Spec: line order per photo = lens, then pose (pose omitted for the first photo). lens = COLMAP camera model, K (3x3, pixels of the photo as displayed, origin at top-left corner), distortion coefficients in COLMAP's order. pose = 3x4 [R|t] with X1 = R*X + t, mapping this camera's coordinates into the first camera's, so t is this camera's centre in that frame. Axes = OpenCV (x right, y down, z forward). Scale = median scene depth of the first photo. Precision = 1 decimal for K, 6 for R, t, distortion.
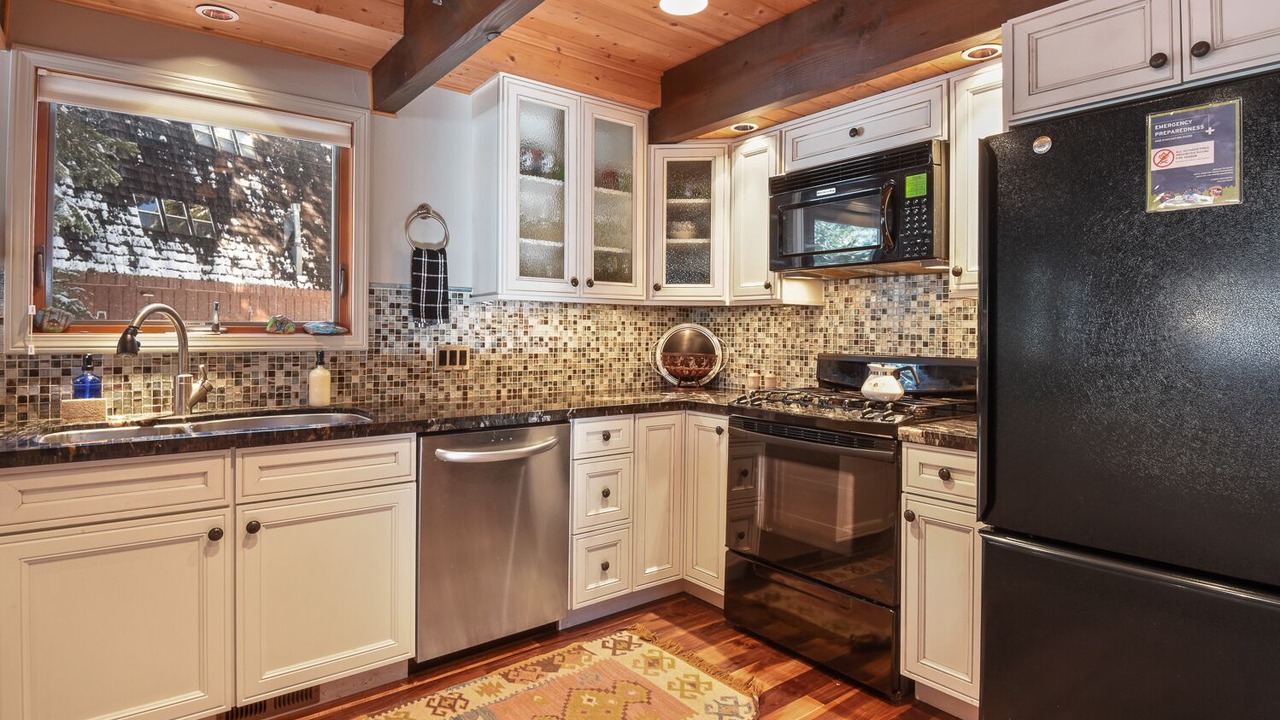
lens RADIAL K [[667.8, 0, 639.8], [0, 667.8, 334.5], [0, 0, 1]] dist [0.002375, -0.024674]
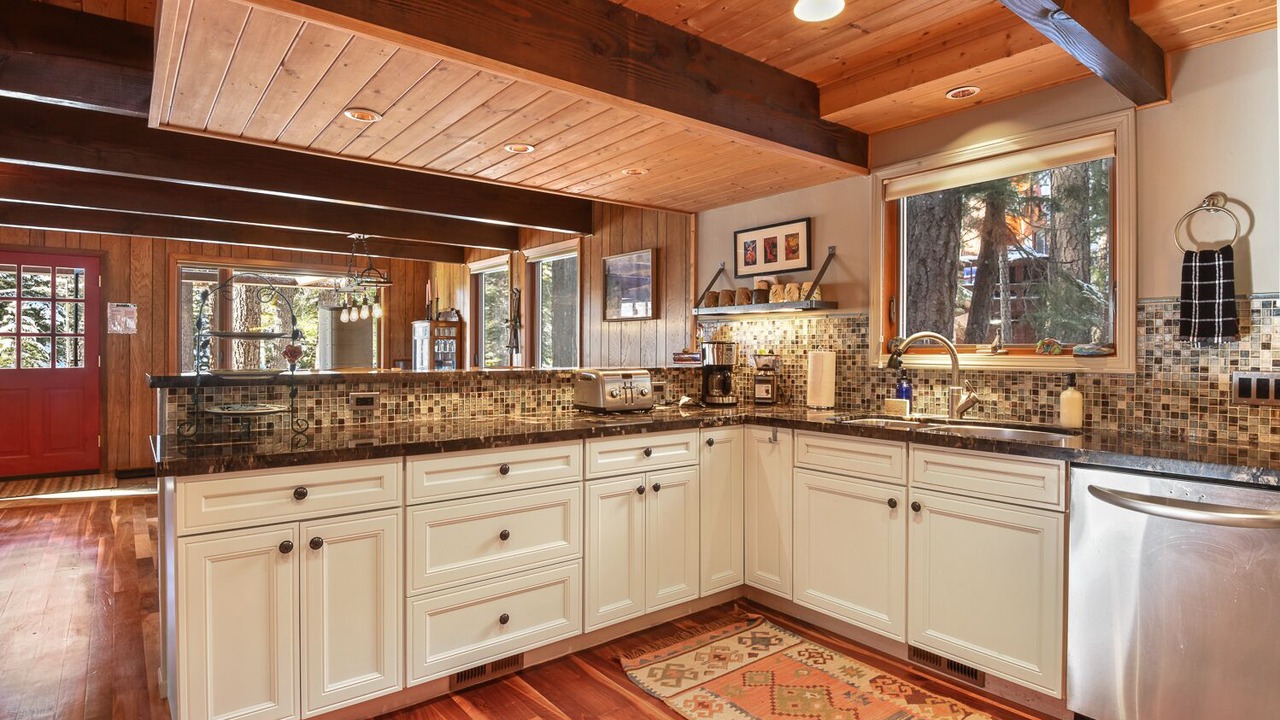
lens RADIAL K [[670.8, 0, 638.6], [0, 670.8, 347.4], [0, 0, 1]] dist [-0.000308, -0.000292]
pose [[-0.000151, -0.008793, -0.999961, 0.483017], [-0.004765, 0.999950, -0.008792, -0.001002], [0.999989, 0.004763, -0.000193, 0.320870]]
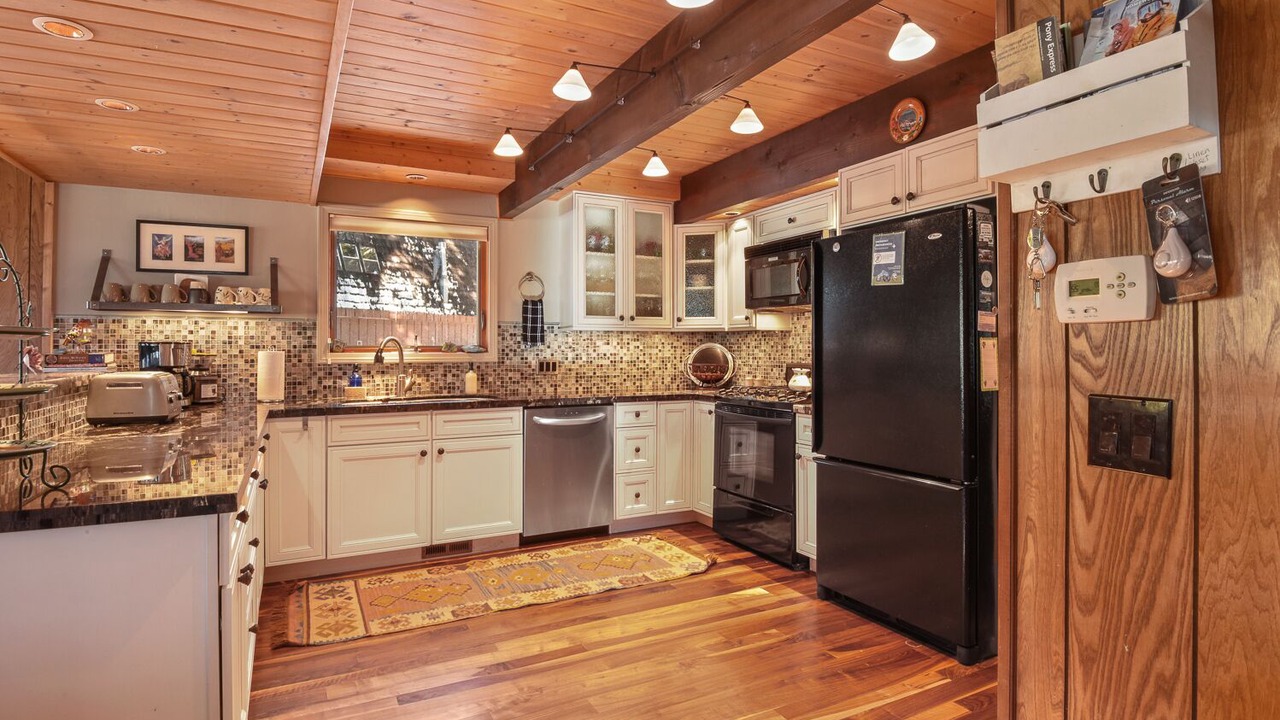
lens RADIAL K [[670.8, 0, 638.6], [0, 670.8, 347.4], [0, 0, 1]] dist [-0.000308, -0.000292]
pose [[0.982522, -0.009144, -0.185920, 0.244126], [0.007804, 0.999938, -0.007940, 0.003505], [0.185982, 0.006351, 0.982533, -0.565770]]
